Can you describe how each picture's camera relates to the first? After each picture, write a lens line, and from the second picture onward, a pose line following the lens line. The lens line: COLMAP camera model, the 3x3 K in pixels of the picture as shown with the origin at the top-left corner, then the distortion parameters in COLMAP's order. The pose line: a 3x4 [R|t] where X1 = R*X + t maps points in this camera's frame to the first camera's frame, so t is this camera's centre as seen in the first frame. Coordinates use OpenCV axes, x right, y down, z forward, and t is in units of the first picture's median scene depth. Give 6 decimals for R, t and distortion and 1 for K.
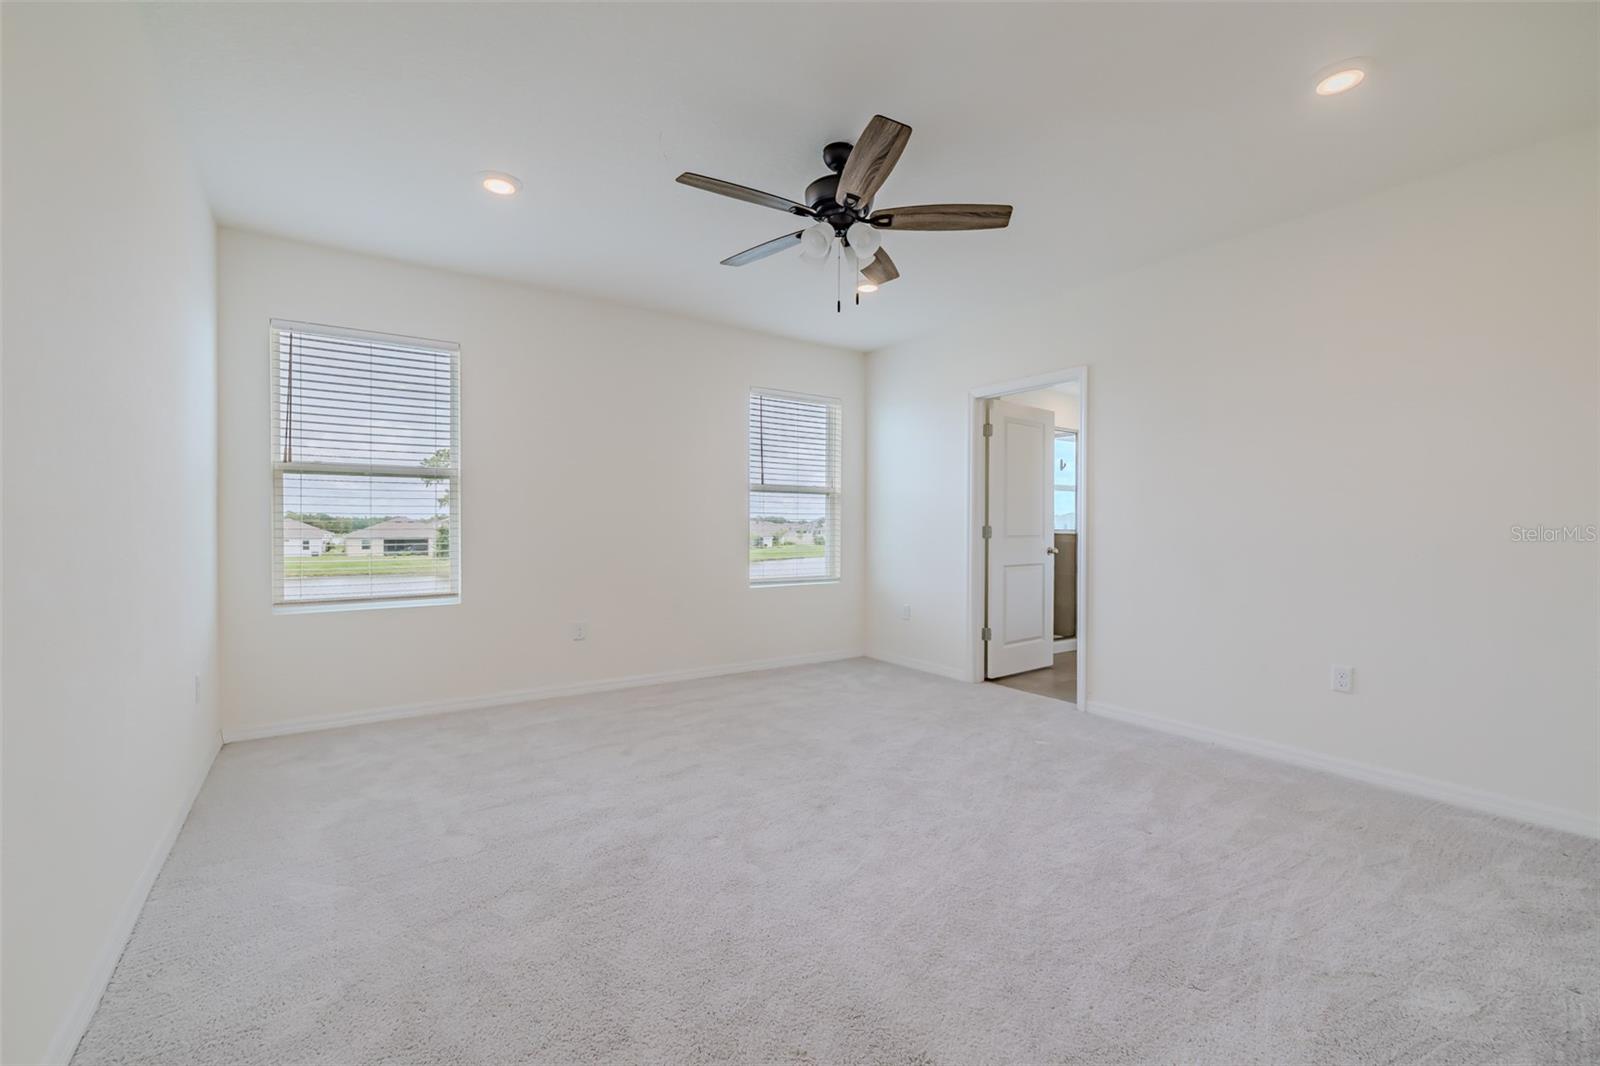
lens RADIAL K [[689.7, 0, 825.7], [0, 689.7, 517.8], [0, 0, 1]] dist [0.001399, -0.000015]
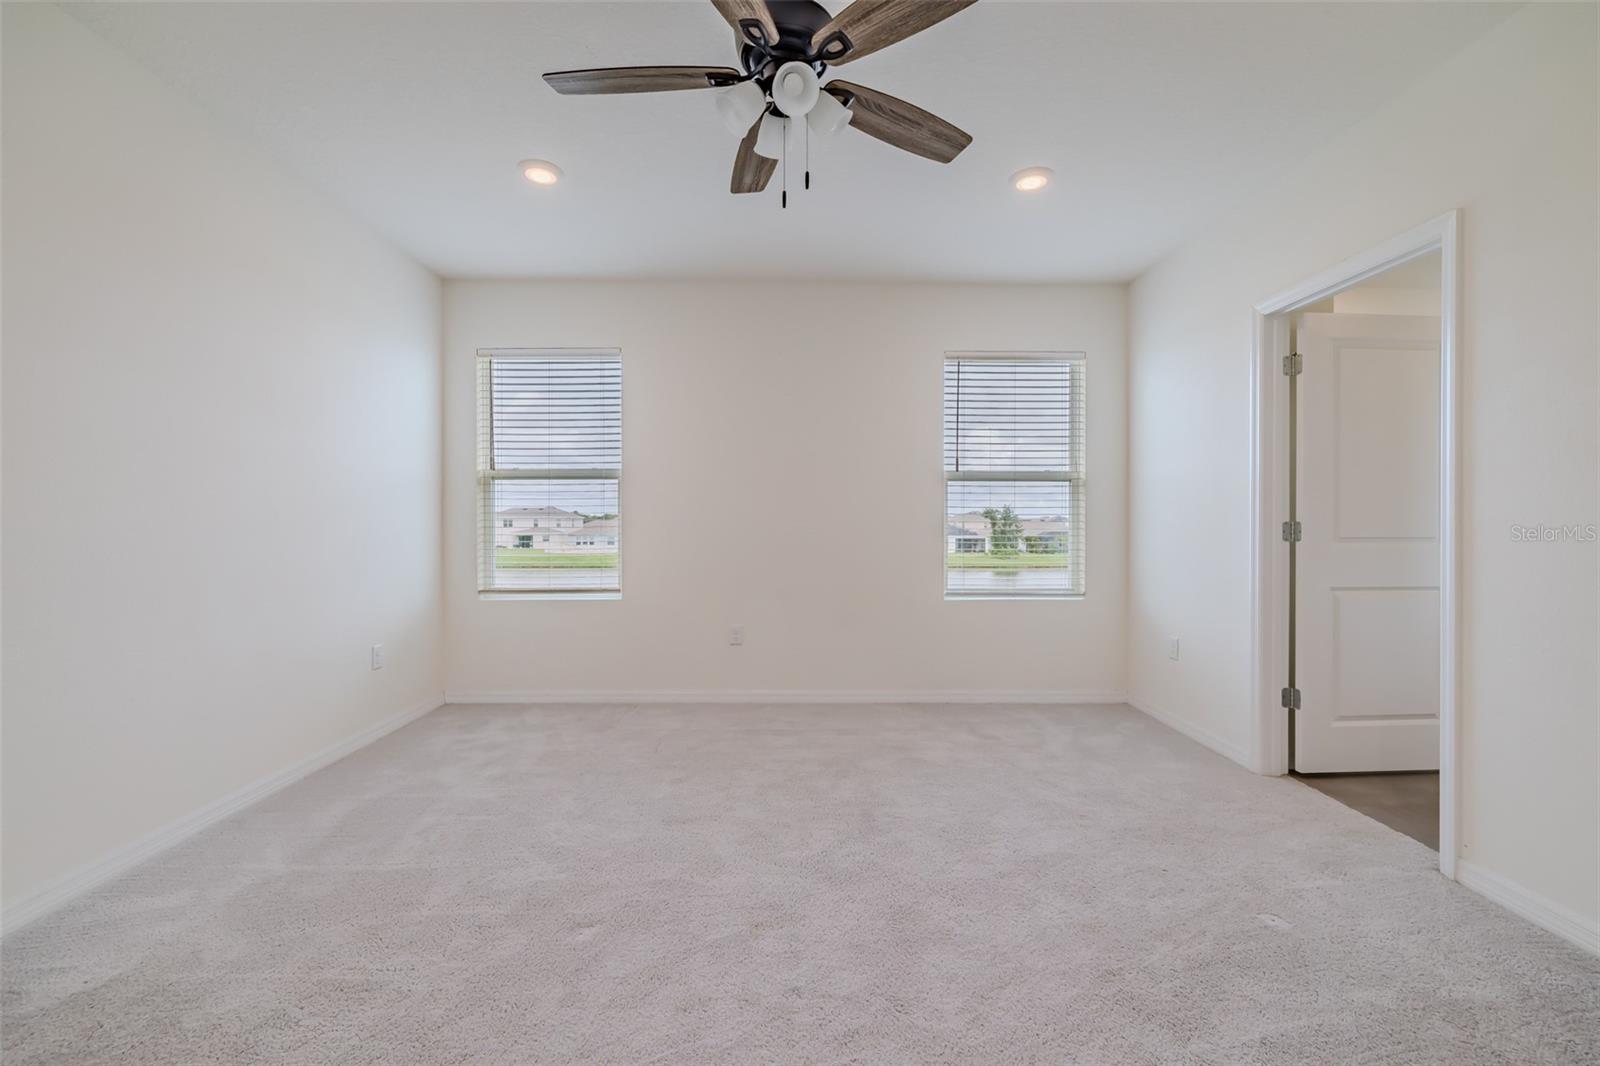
lens RADIAL K [[689.7, 0, 825.7], [0, 689.7, 517.8], [0, 0, 1]] dist [0.001399, -0.000015]
pose [[0.815533, -0.009594, -0.578631, 0.251478], [0.010057, 0.999947, -0.002405, 0.006071], [0.578623, -0.003858, 0.815586, 0.263159]]
